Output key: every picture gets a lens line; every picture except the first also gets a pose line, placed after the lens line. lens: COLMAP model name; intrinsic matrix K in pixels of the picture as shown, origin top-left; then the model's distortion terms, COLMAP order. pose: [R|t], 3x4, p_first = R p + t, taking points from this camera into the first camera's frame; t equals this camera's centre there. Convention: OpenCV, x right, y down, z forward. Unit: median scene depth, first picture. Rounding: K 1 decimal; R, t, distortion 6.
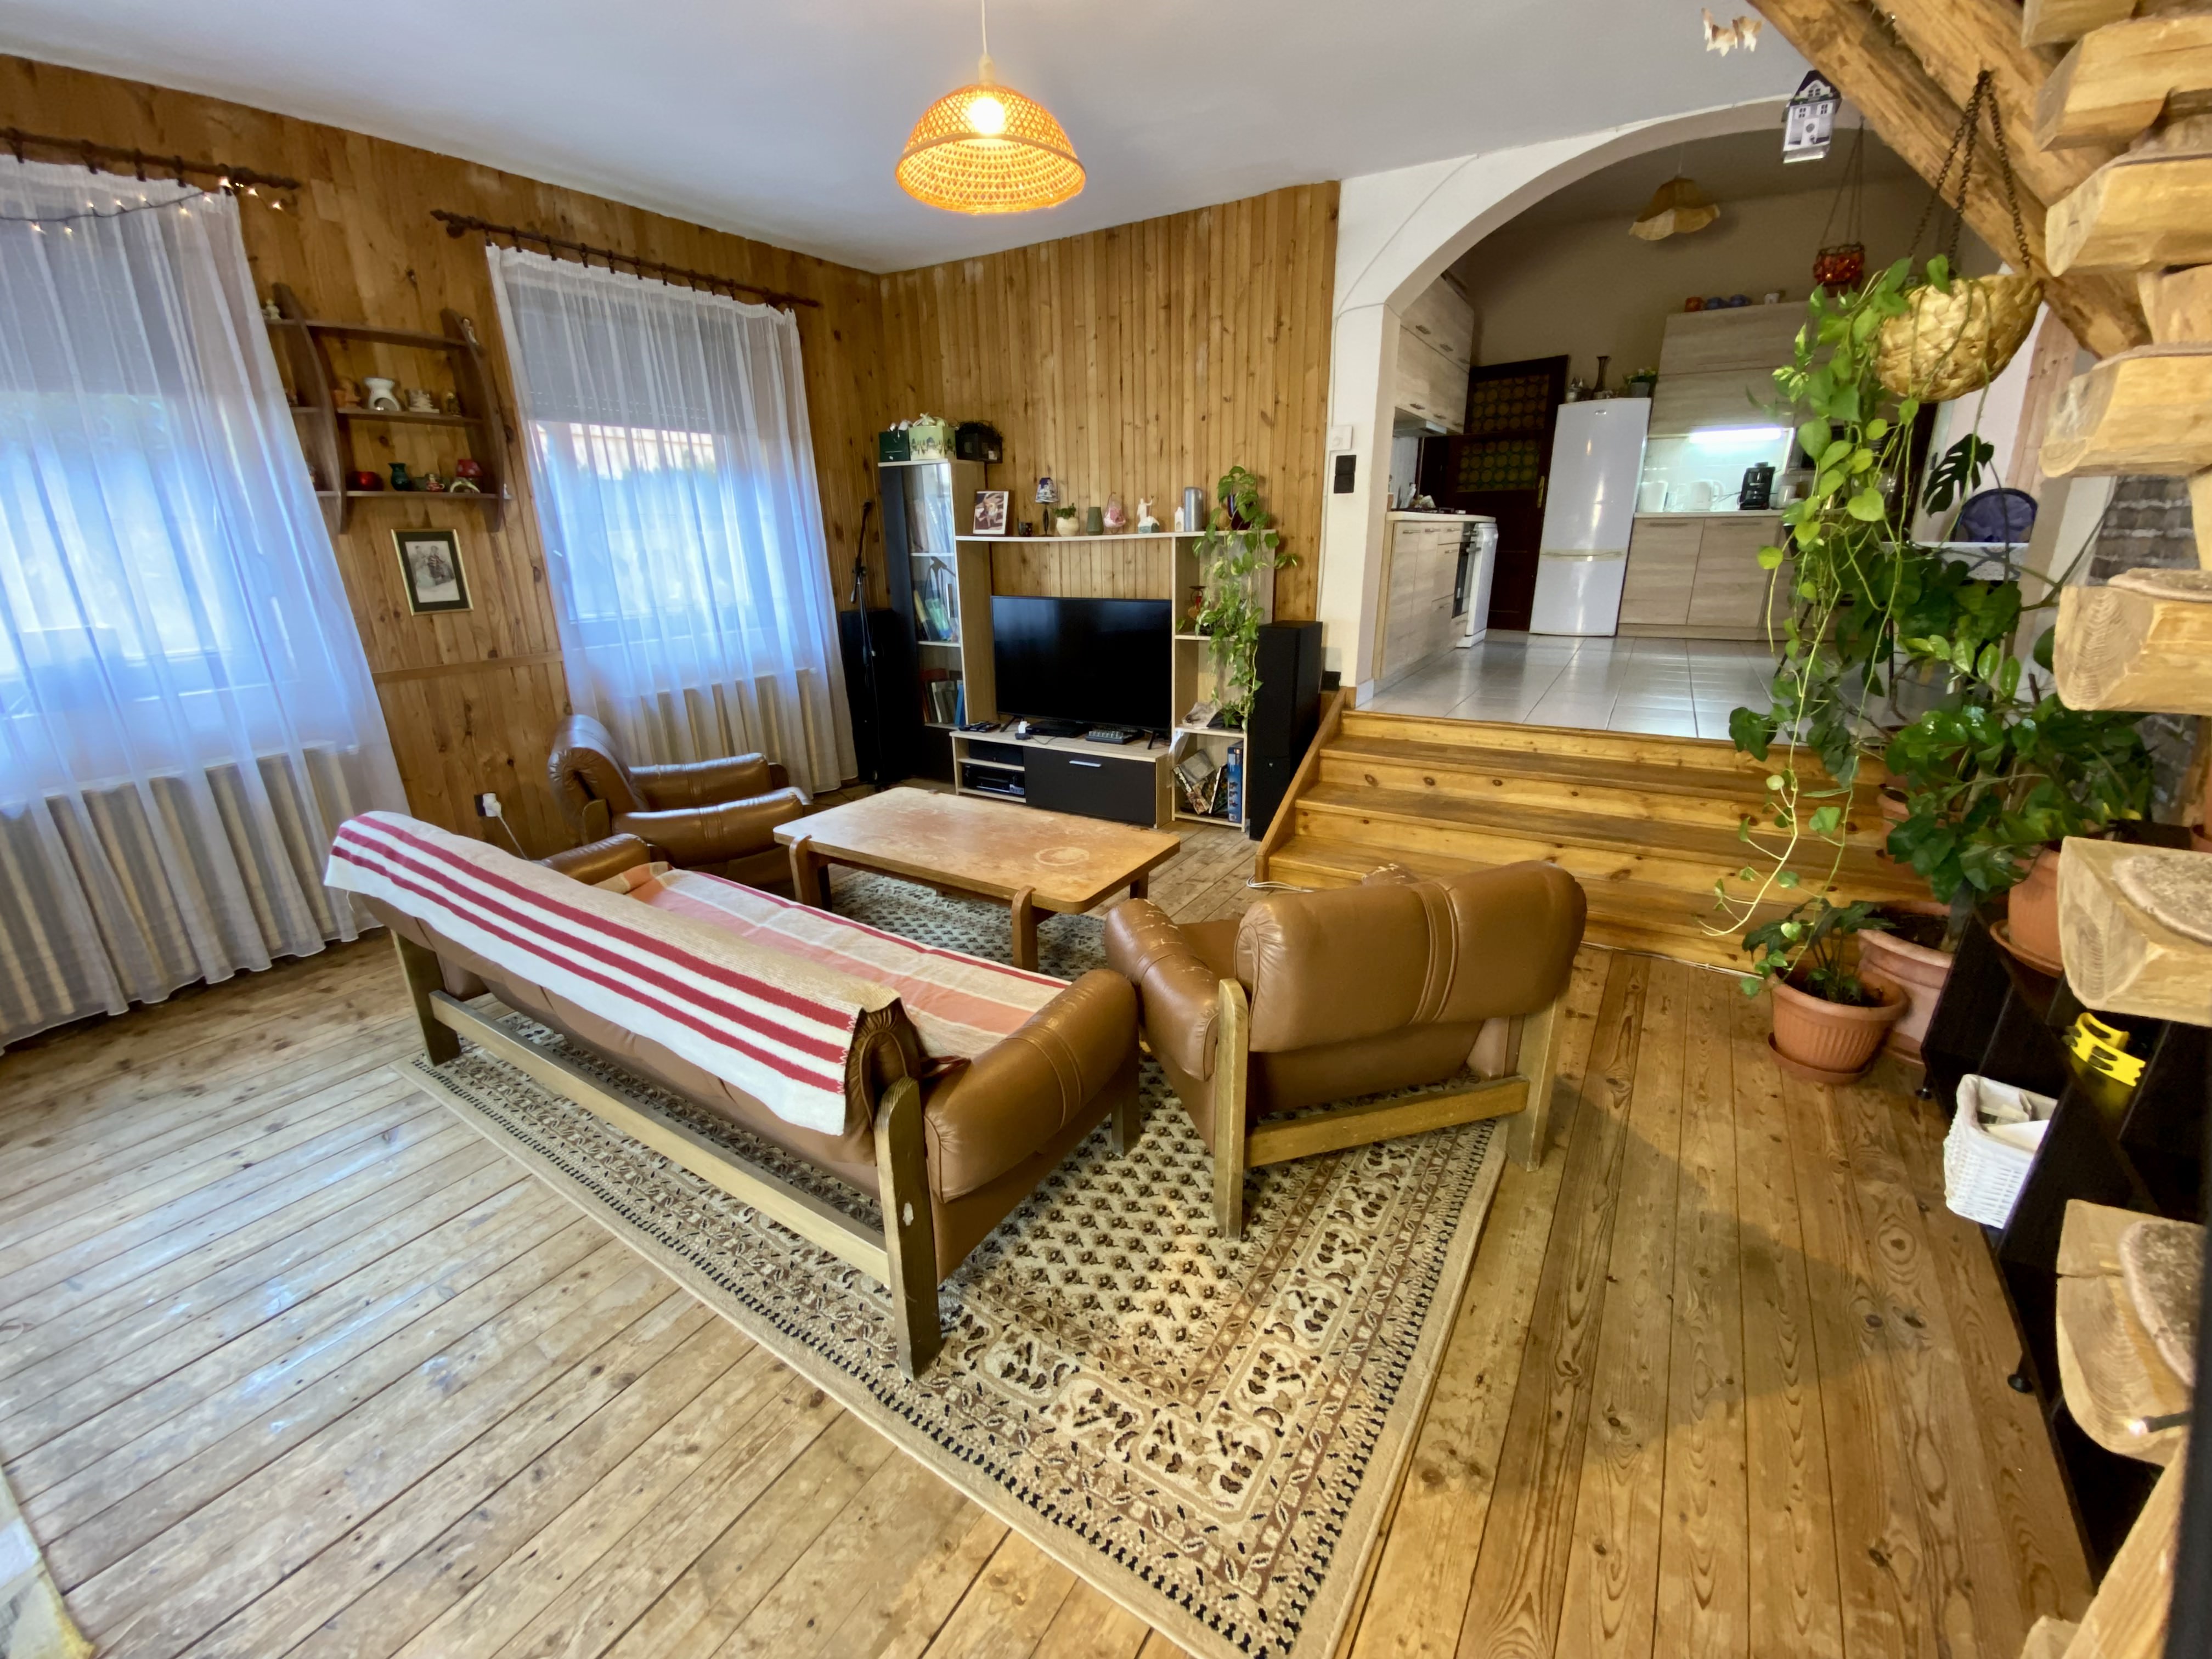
lens RADIAL K [[876.9, 0, 1101.3], [0, 876.9, 831.1], [0, 0, 1]] dist [-0.053854, 0.000186]
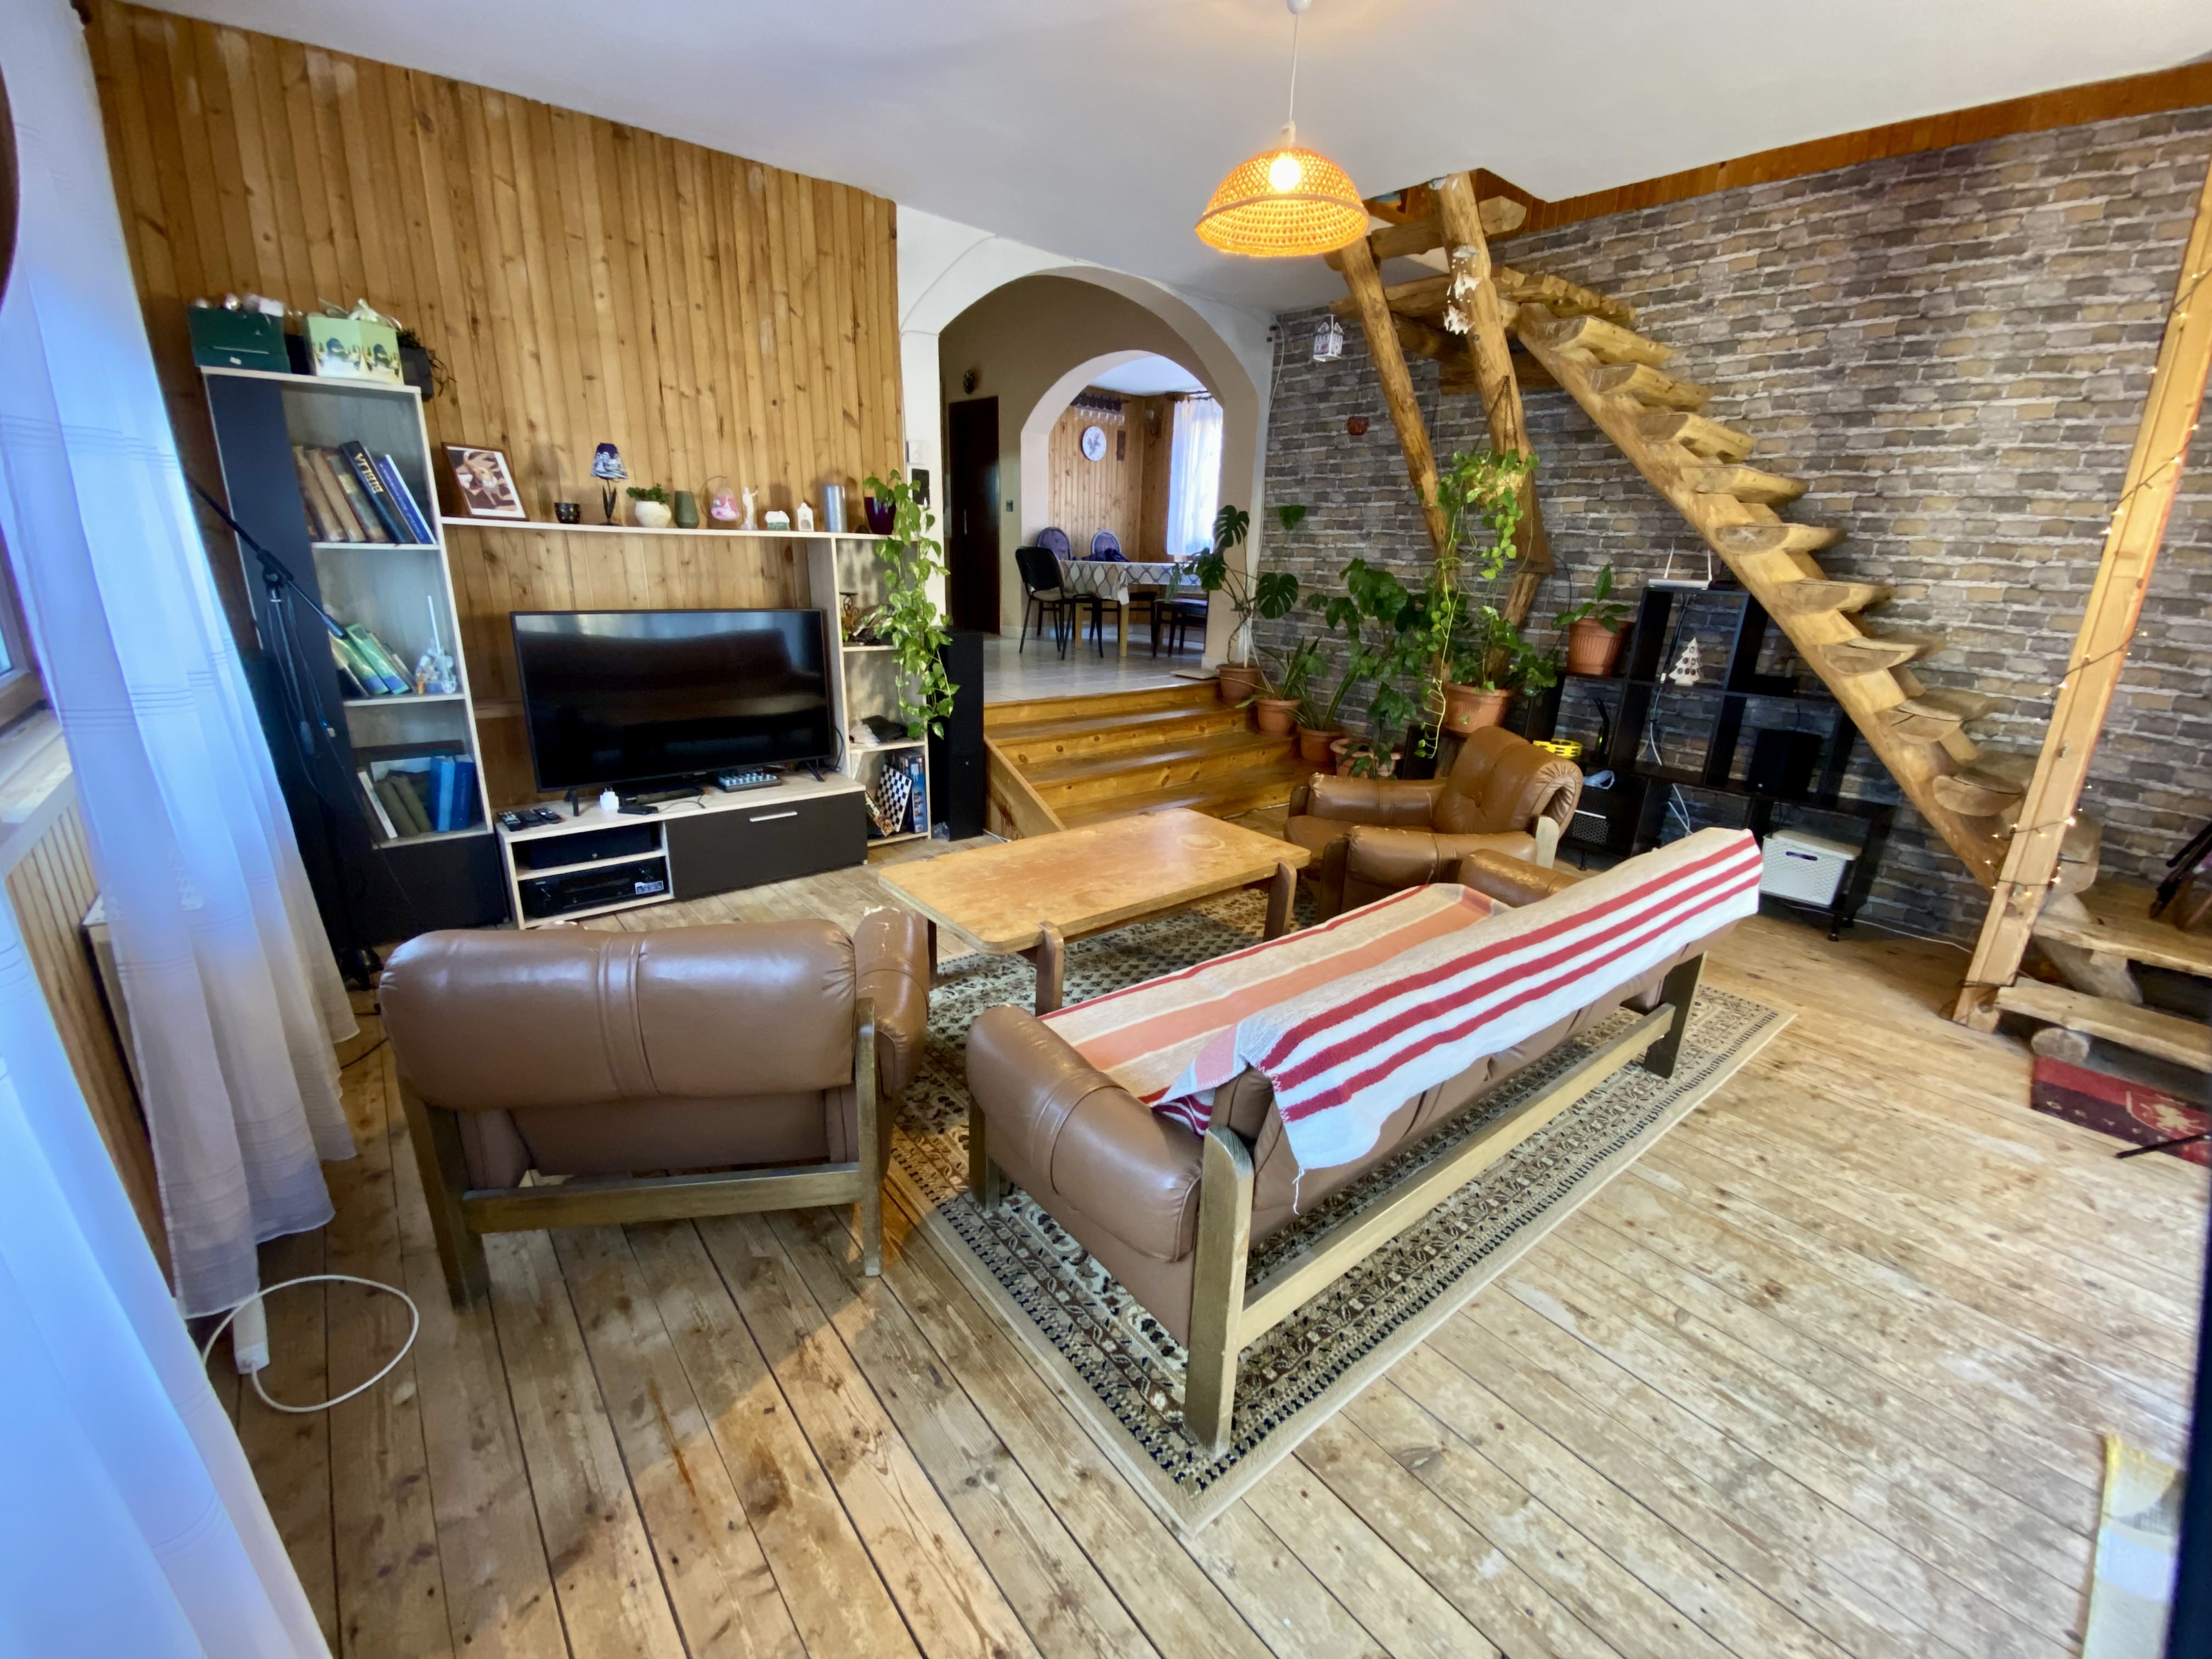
lens RADIAL K [[876.9, 0, 1101.3], [0, 876.9, 831.1], [0, 0, 1]] dist [-0.053854, 0.000186]
pose [[0.302838, -0.249458, 0.919815, -0.677389], [0.261558, 0.949832, 0.171484, -0.125598], [-0.916448, 0.188653, 0.352893, 0.463588]]
